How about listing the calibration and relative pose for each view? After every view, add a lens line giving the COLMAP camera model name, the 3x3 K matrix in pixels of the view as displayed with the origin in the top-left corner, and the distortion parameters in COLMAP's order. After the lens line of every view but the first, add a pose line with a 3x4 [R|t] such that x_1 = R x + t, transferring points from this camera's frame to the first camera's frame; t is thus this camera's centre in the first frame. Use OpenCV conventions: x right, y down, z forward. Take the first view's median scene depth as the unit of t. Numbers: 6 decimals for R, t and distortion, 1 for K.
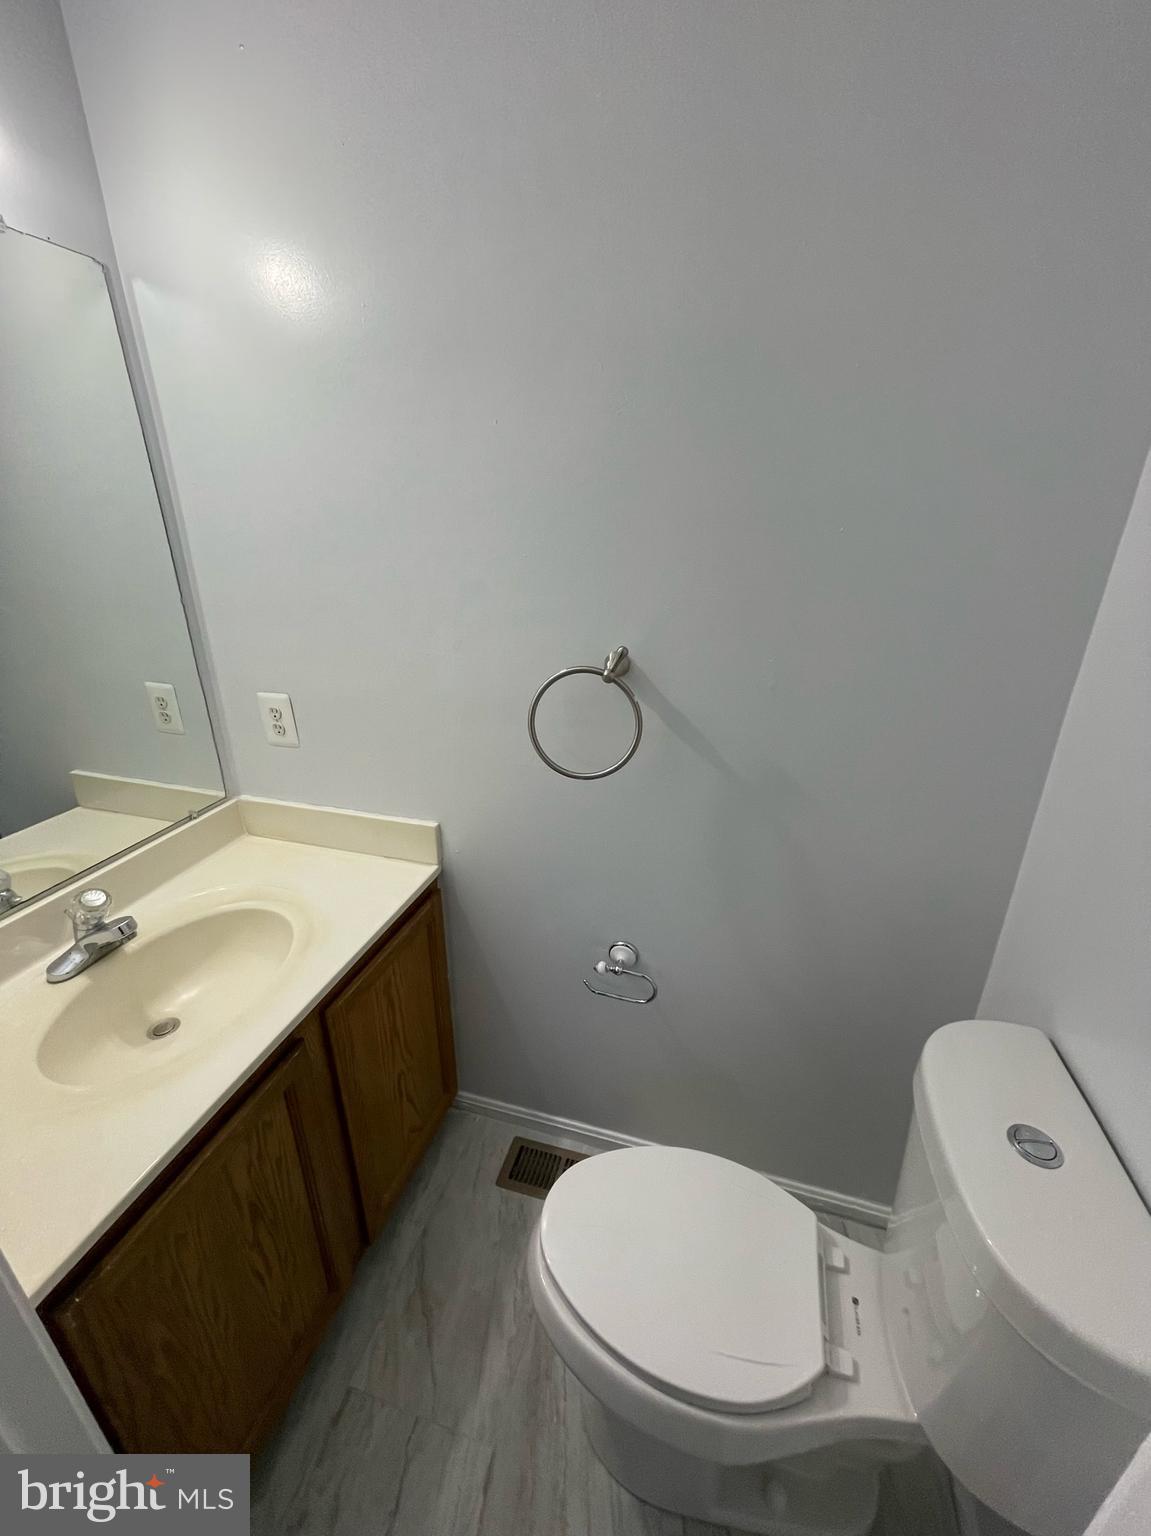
lens RADIAL K [[617.2, 0, 575.5], [0, 617.2, 768.0], [0, 0, 1]] dist [0.000207, -0.000342]
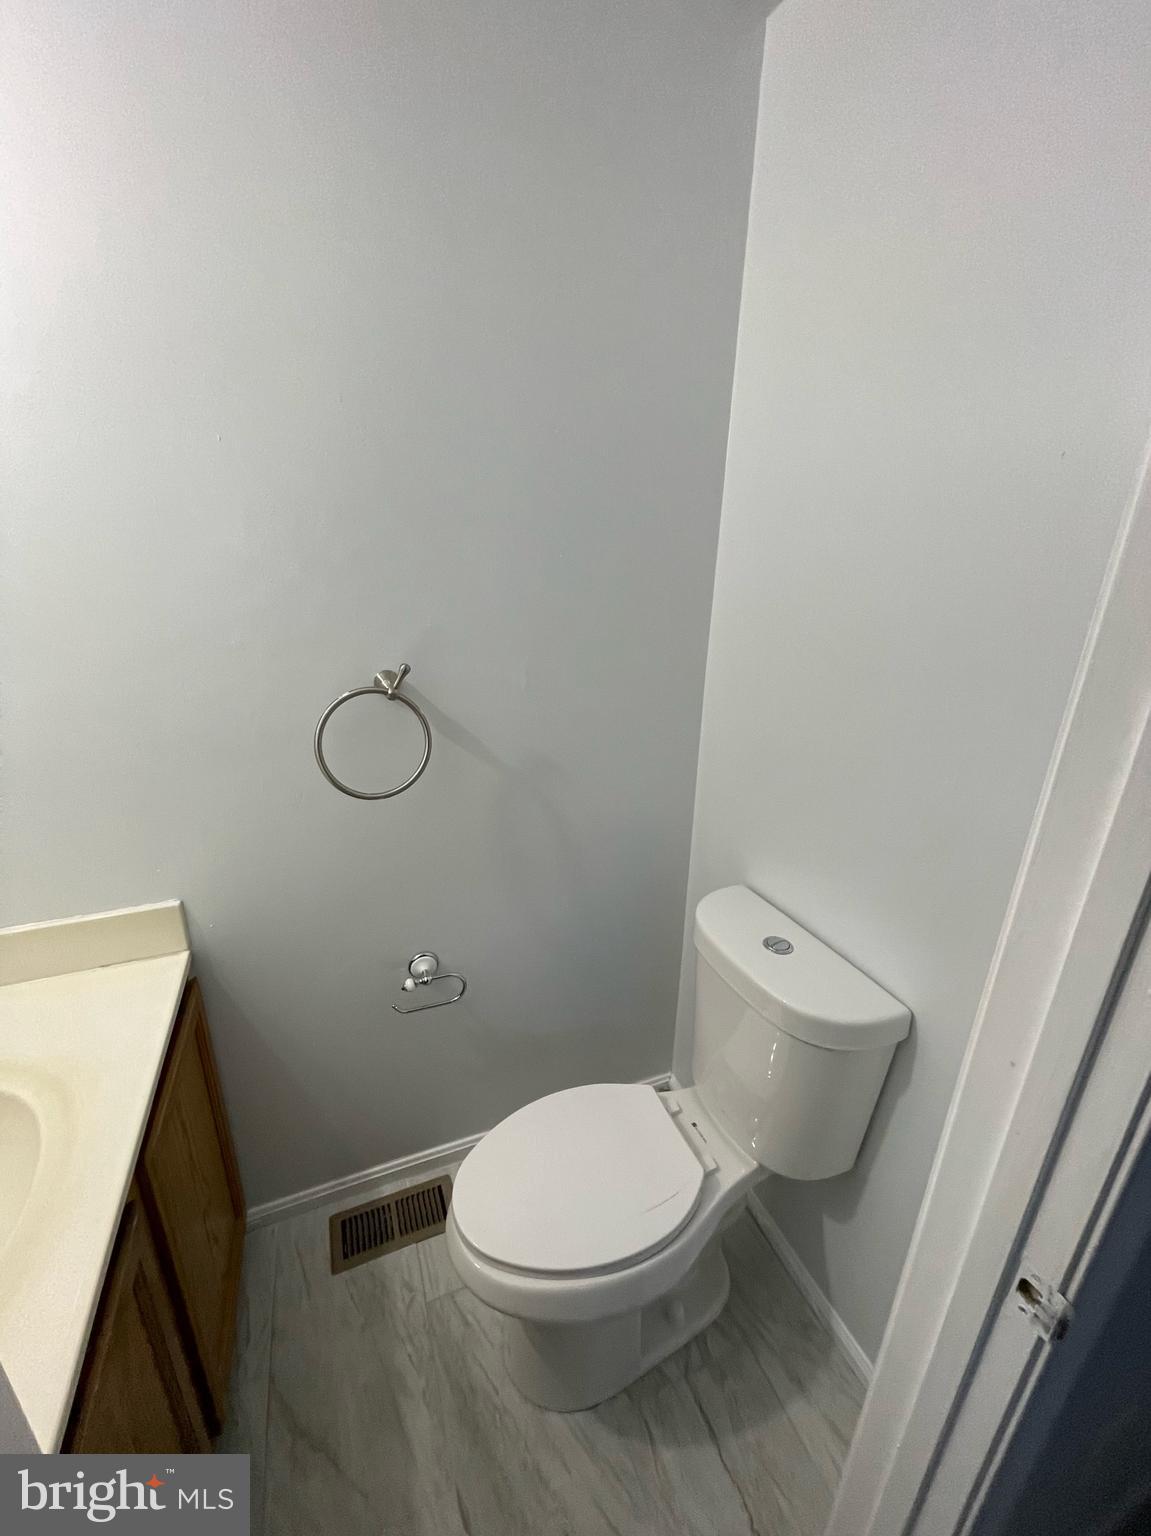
lens RADIAL K [[615.8, 0, 575.5], [0, 615.8, 768.0], [0, 0, 1]] dist [-0.002323, -0.000302]
pose [[0.773298, -0.193500, 0.603795, -0.322274], [0.215909, 0.975743, 0.036180, 0.001243], [-0.596149, 0.102387, 0.796318, 0.005532]]
